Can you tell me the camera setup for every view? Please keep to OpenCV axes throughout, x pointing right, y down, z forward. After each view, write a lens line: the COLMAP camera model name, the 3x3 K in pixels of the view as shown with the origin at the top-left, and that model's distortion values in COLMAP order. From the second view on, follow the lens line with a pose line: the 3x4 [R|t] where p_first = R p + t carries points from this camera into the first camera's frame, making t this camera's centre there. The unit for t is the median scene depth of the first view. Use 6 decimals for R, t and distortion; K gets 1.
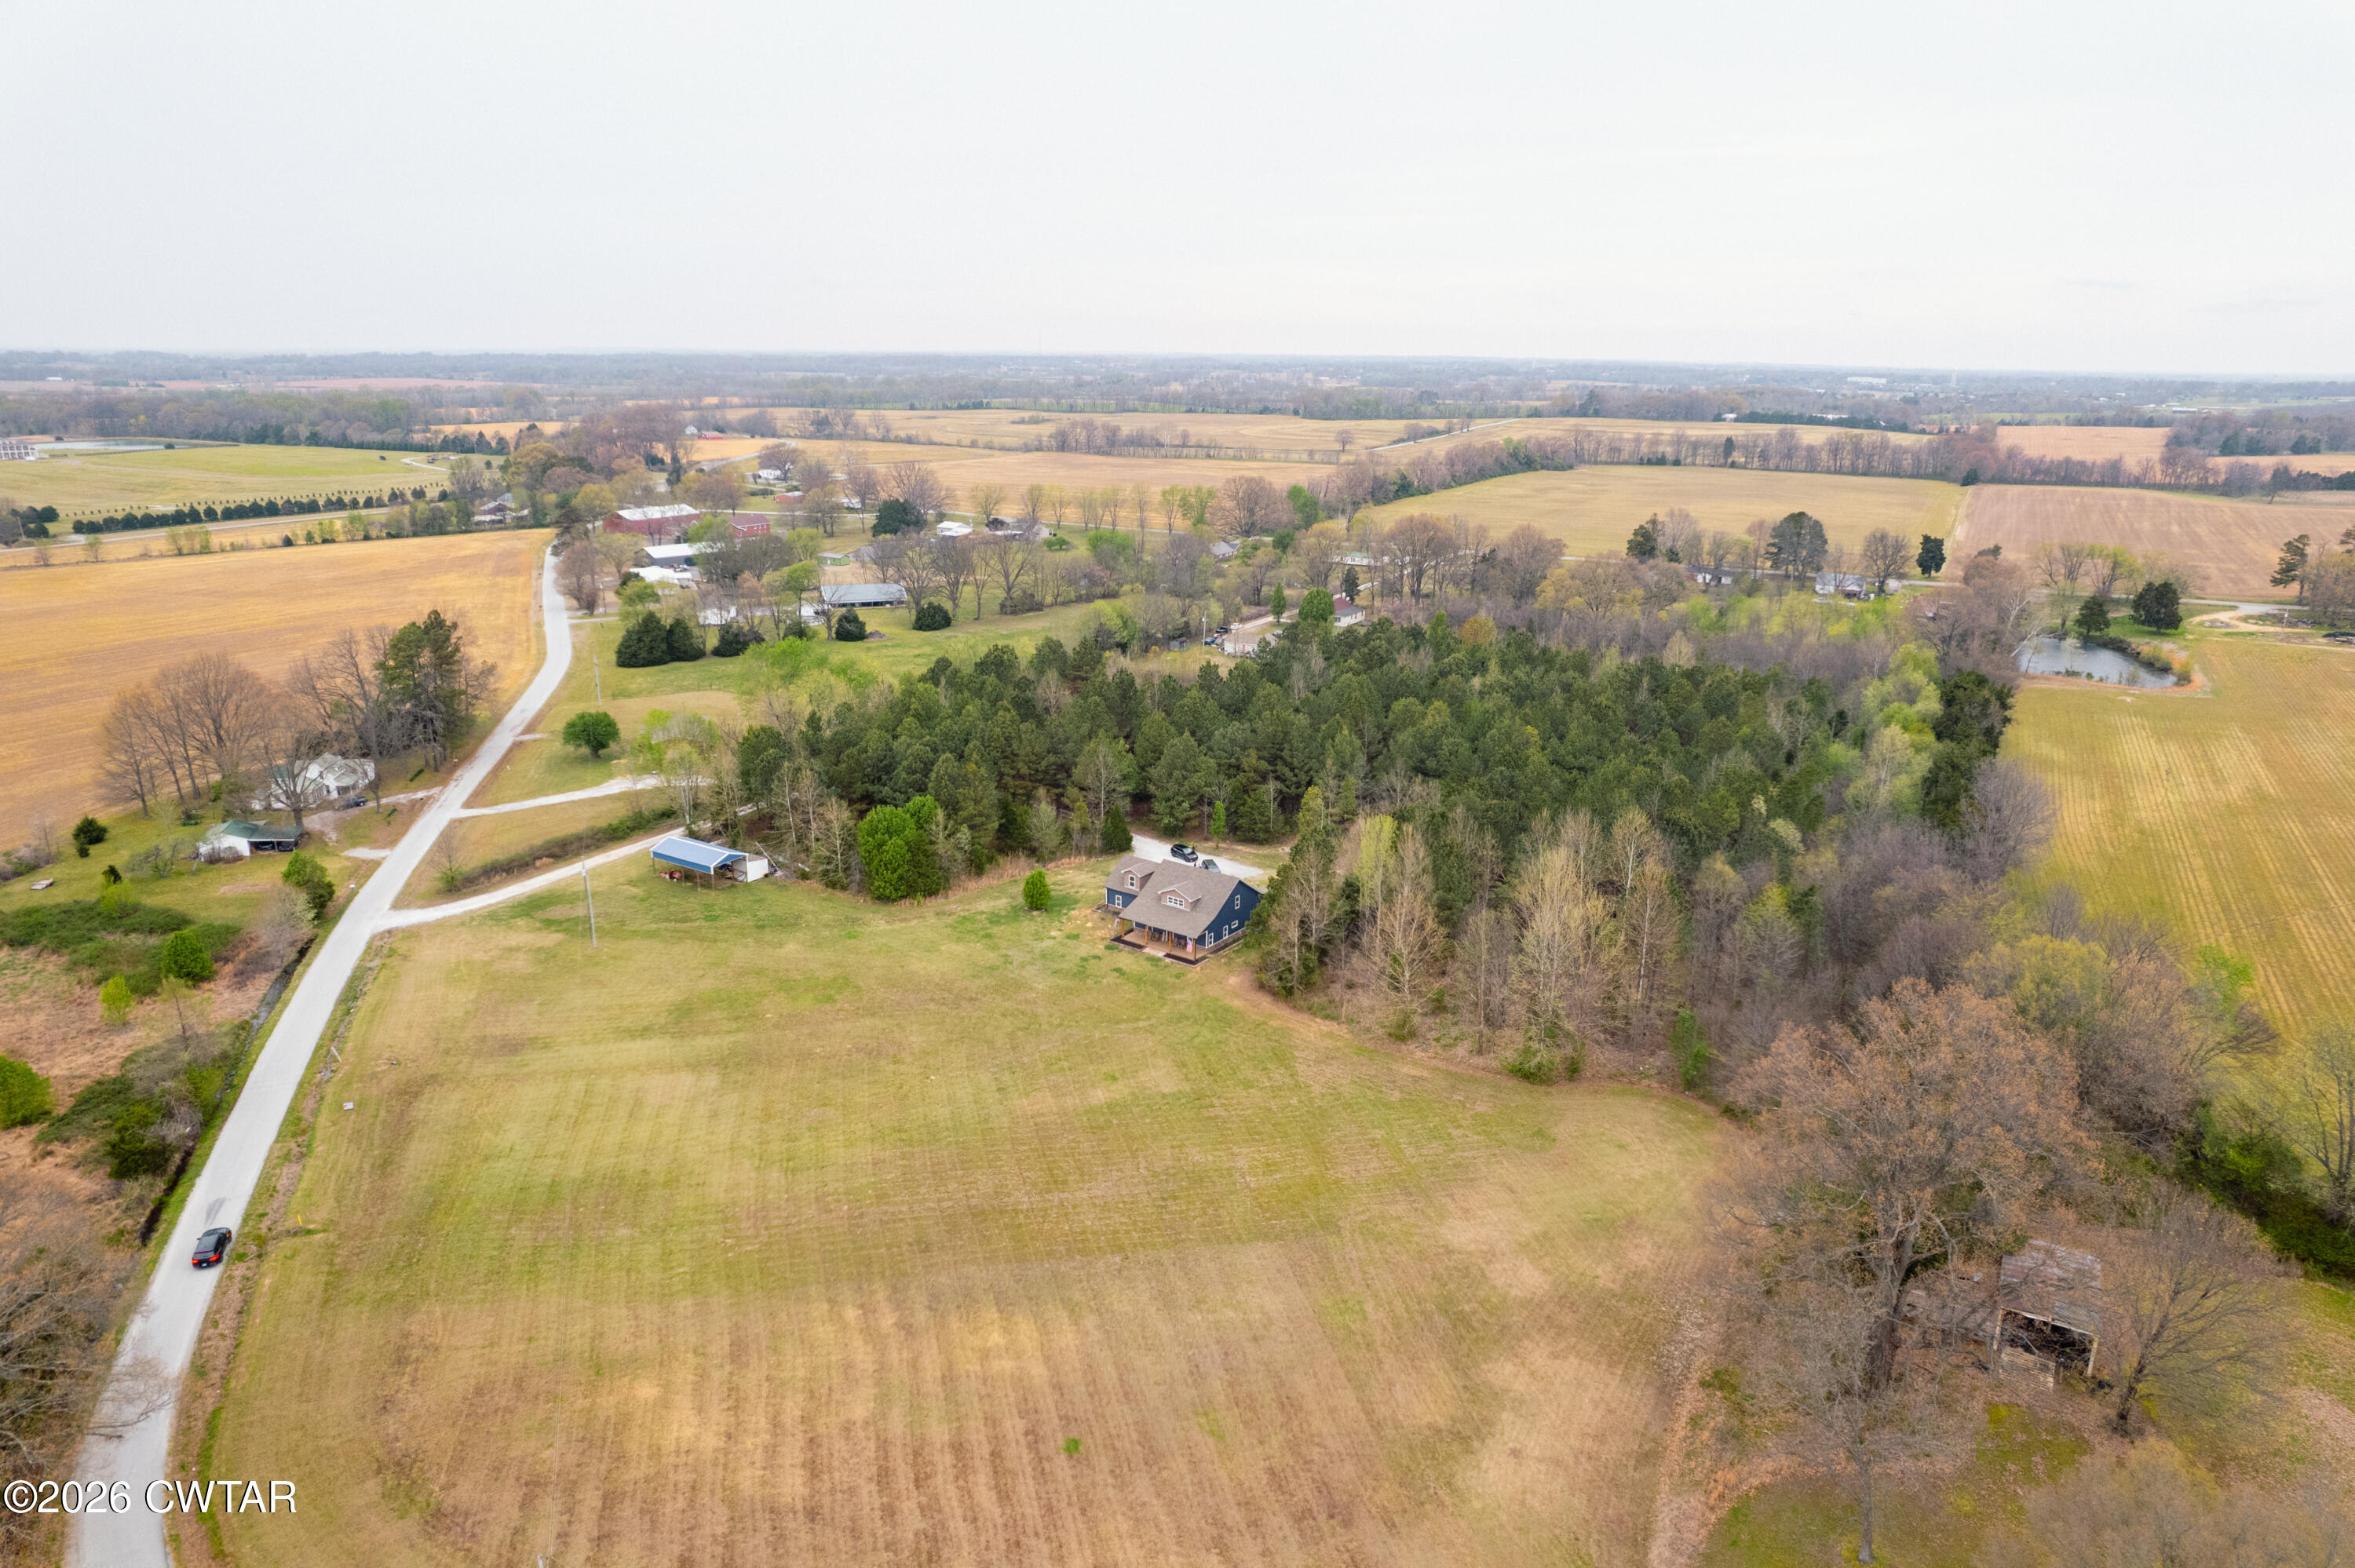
lens RADIAL K [[1505.5, 0, 1185.8], [0, 1505.5, 785.0], [0, 0, 1]] dist [-0.072043, 0.068404]
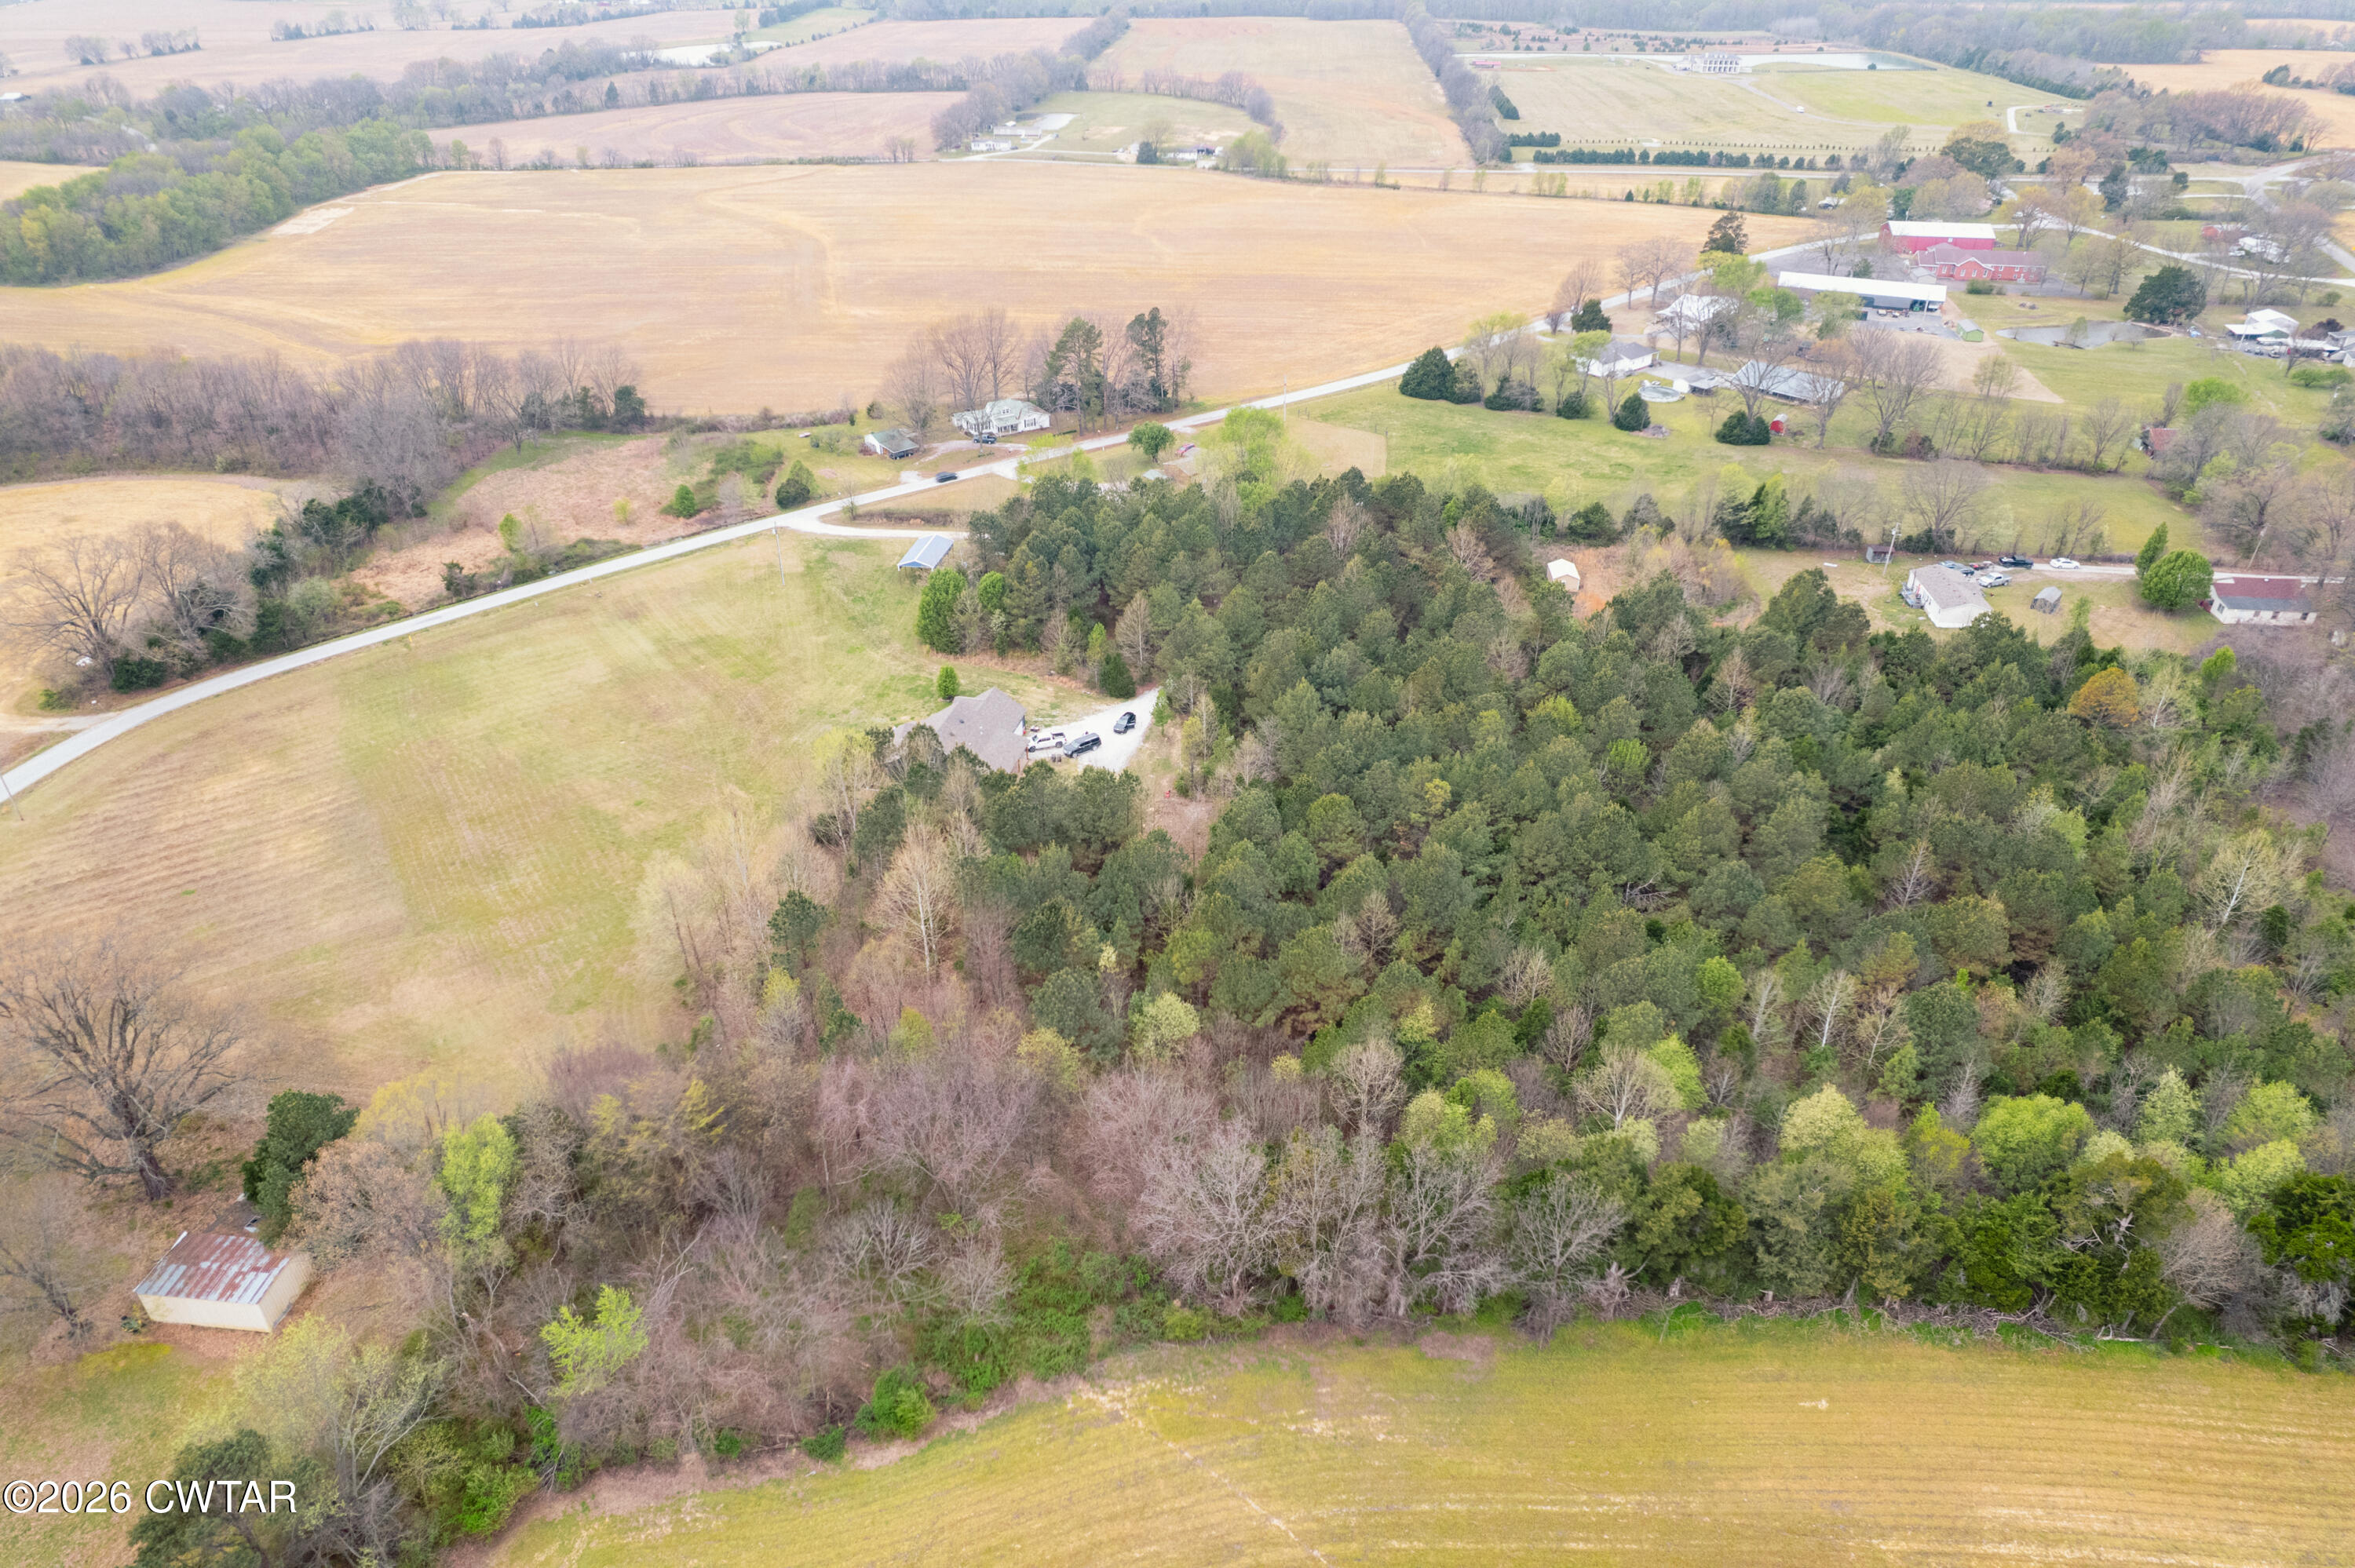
lens RADIAL K [[1505.5, 0, 1185.8], [0, 1505.5, 785.0], [0, 0, 1]] dist [-0.072043, 0.068404]
pose [[0.402538, 0.459373, -0.791795, 0.324492], [-0.253303, 0.887091, 0.385885, -0.120985], [0.879659, 0.045230, 0.473449, 0.220081]]
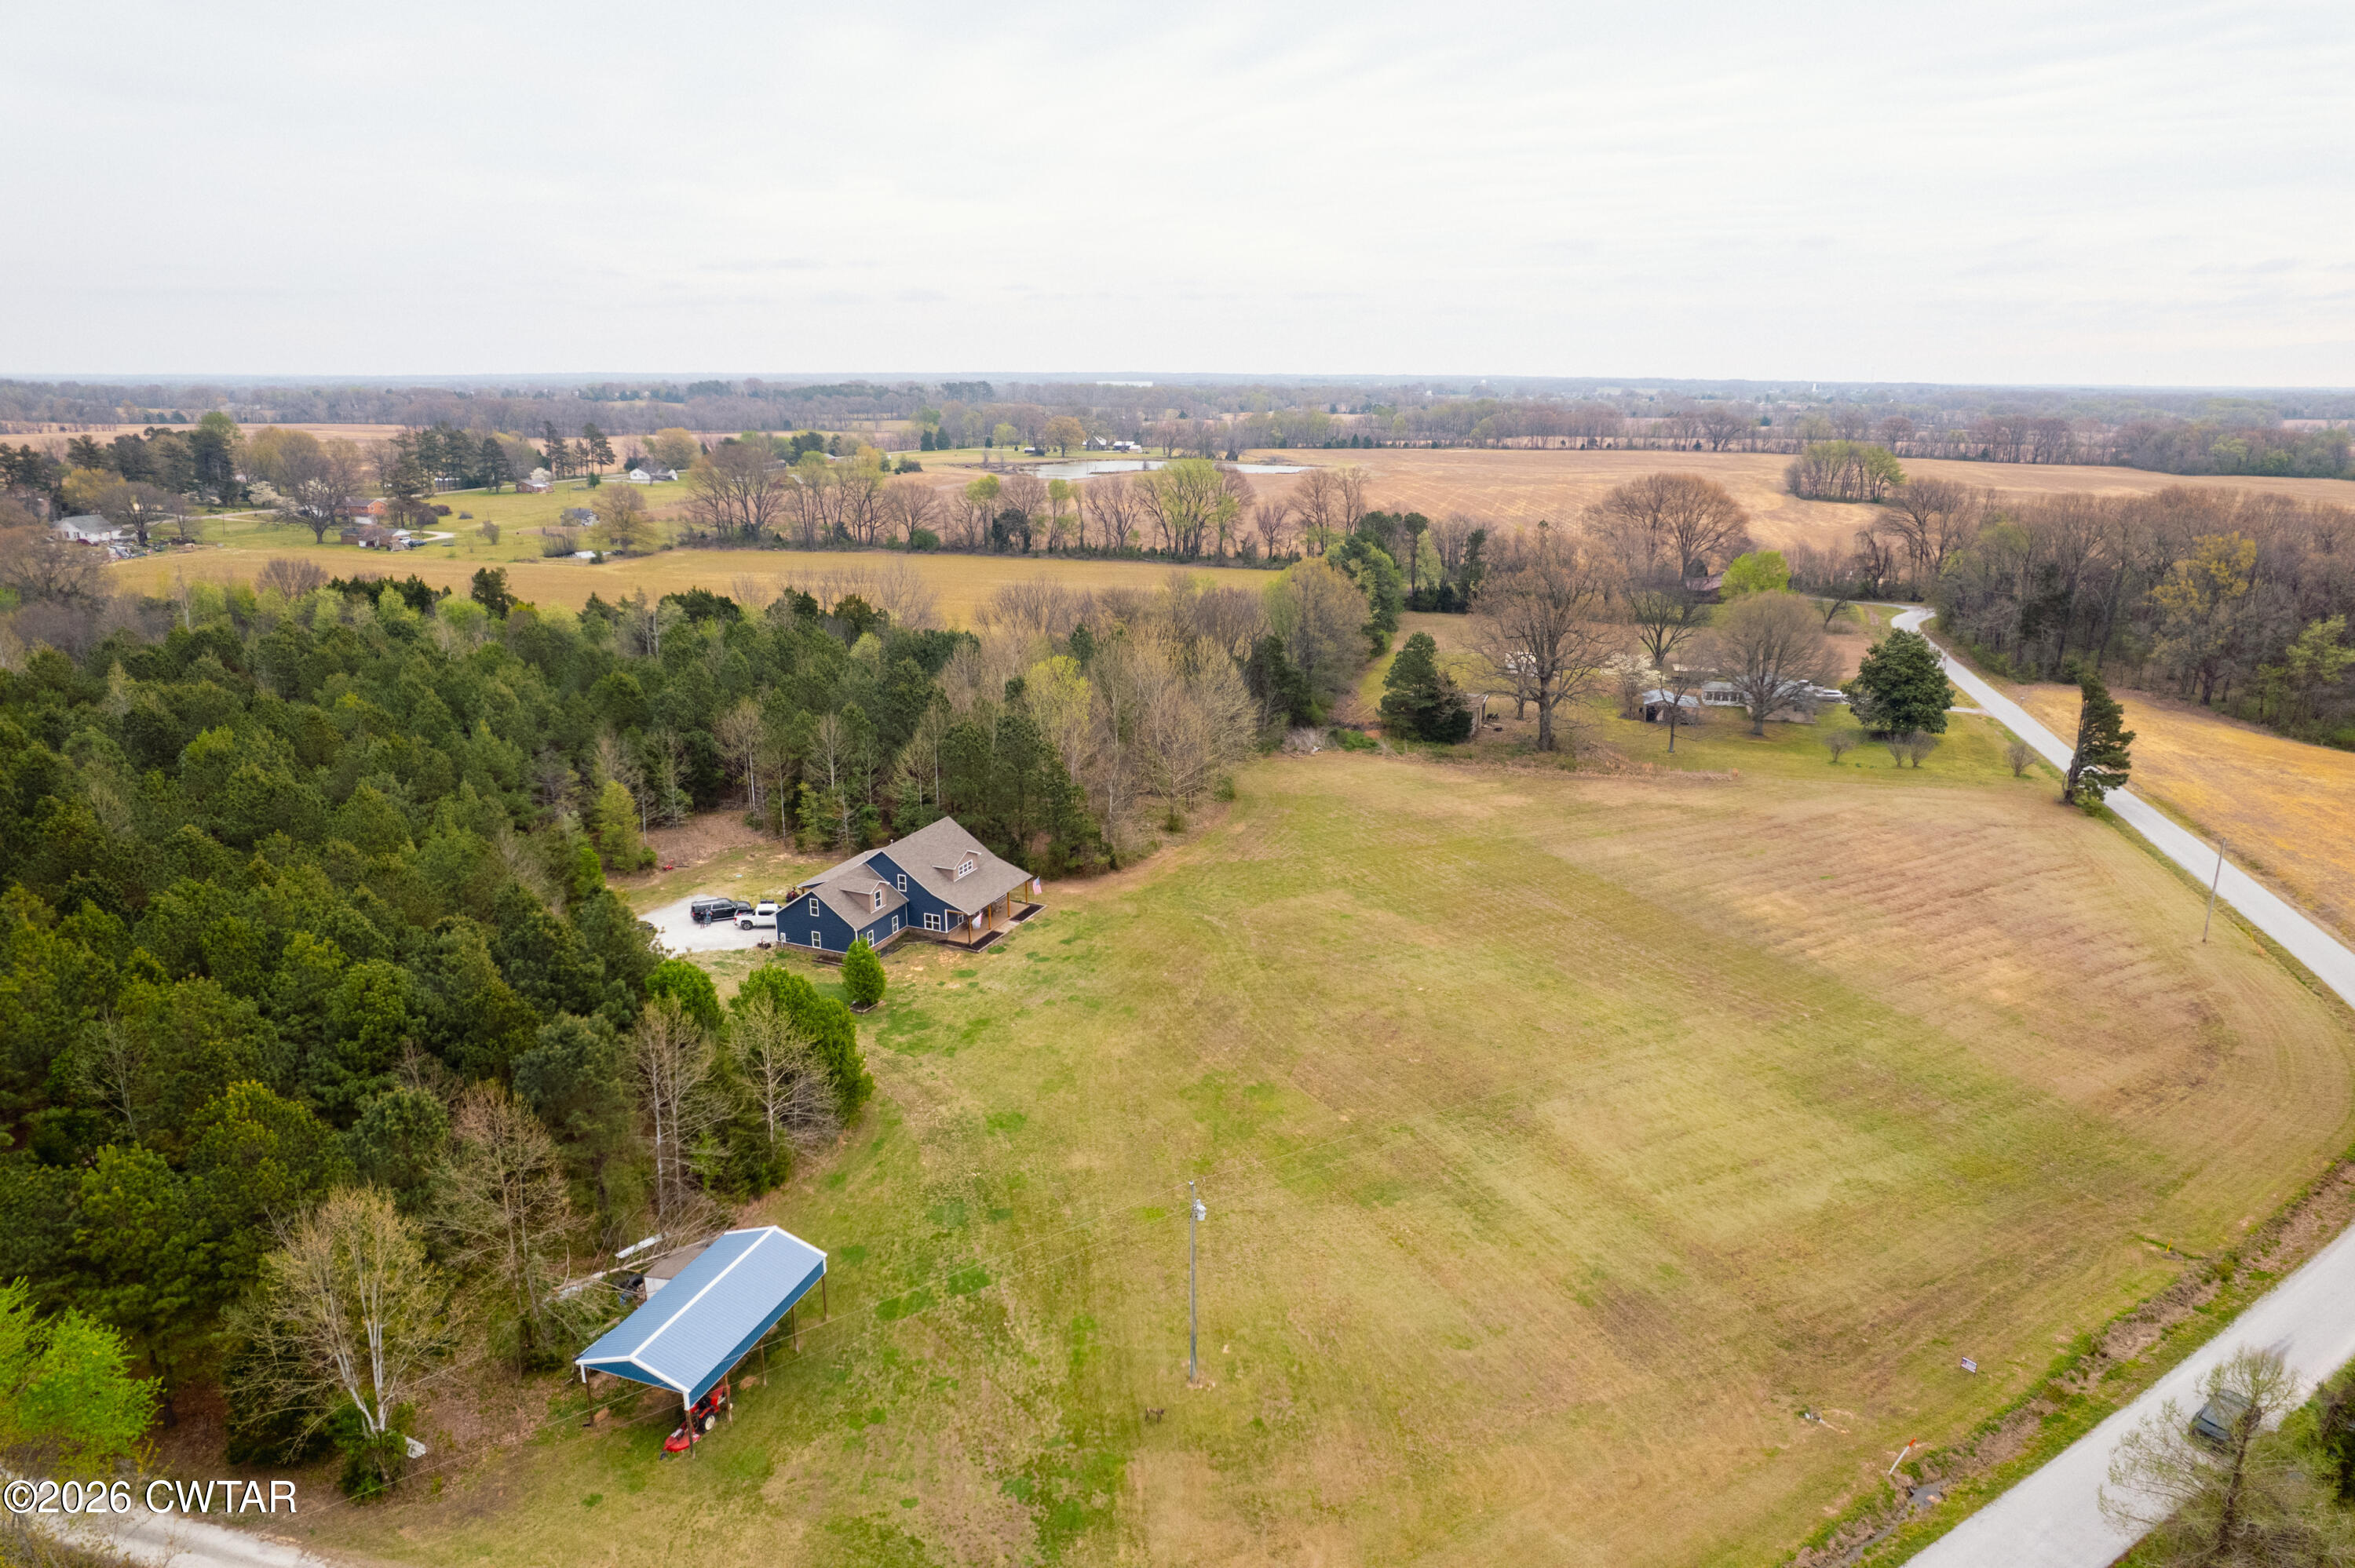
lens RADIAL K [[1505.5, 0, 1185.8], [0, 1505.5, 785.0], [0, 0, 1]] dist [-0.072043, 0.068404]
pose [[-0.233005, -0.271322, 0.933859, -0.253529], [0.264010, 0.906577, 0.329268, -0.063156], [-0.935953, 0.323269, -0.139605, 0.340303]]
